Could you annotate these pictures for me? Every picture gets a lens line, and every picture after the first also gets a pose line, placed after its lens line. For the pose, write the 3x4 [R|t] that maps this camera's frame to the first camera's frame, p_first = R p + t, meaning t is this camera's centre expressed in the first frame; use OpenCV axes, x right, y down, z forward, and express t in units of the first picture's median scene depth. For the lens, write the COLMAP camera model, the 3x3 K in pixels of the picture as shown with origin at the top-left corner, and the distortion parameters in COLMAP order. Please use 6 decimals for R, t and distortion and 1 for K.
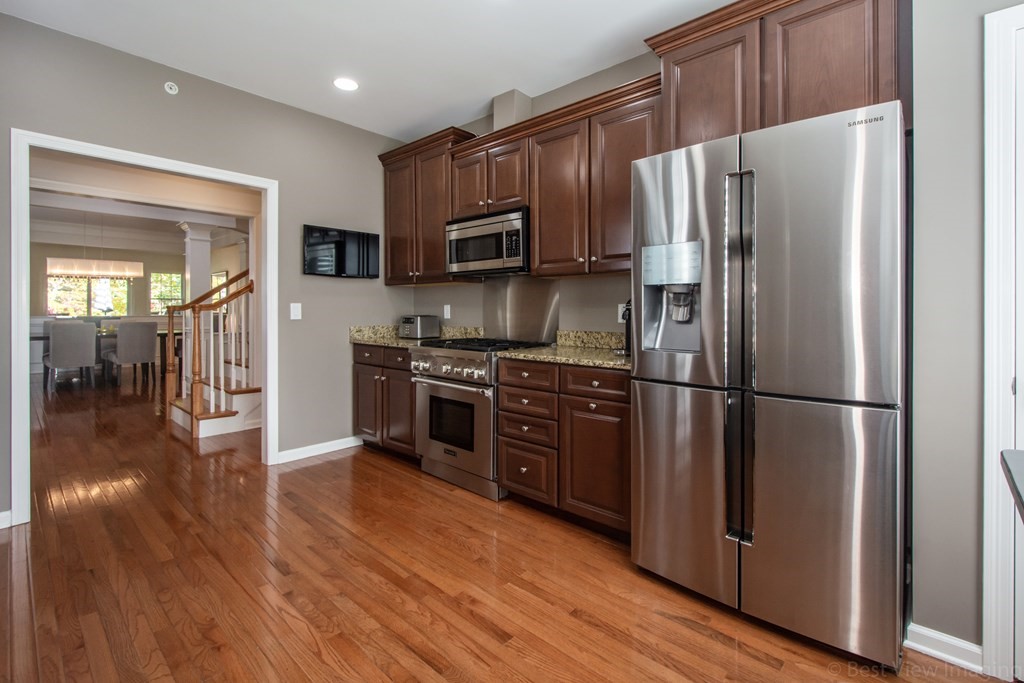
lens RADIAL K [[464.4, 0, 514.2], [0, 464.4, 308.1], [0, 0, 1]] dist [-0.001080, -0.000299]
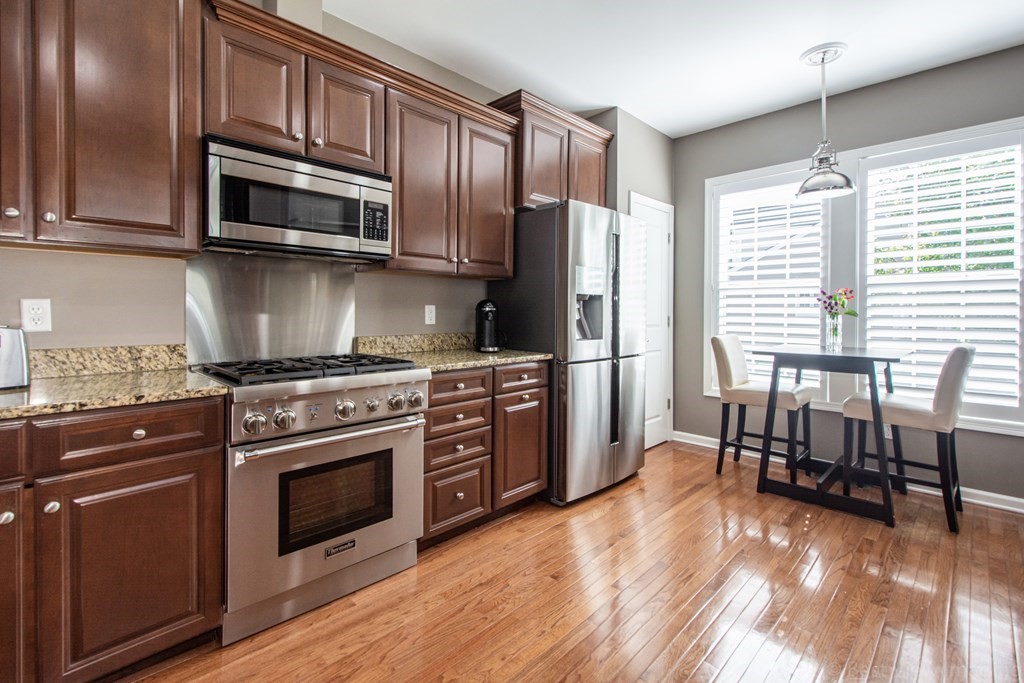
lens RADIAL K [[464.8, 0, 513.7], [0, 464.8, 314.8], [0, 0, 1]] dist [0.000650, 0.000124]
pose [[0.039237, -0.009861, 0.999181, -0.745926], [-0.005801, 0.999932, 0.010097, 0.000515], [-0.999213, -0.006193, 0.039177, 0.770343]]
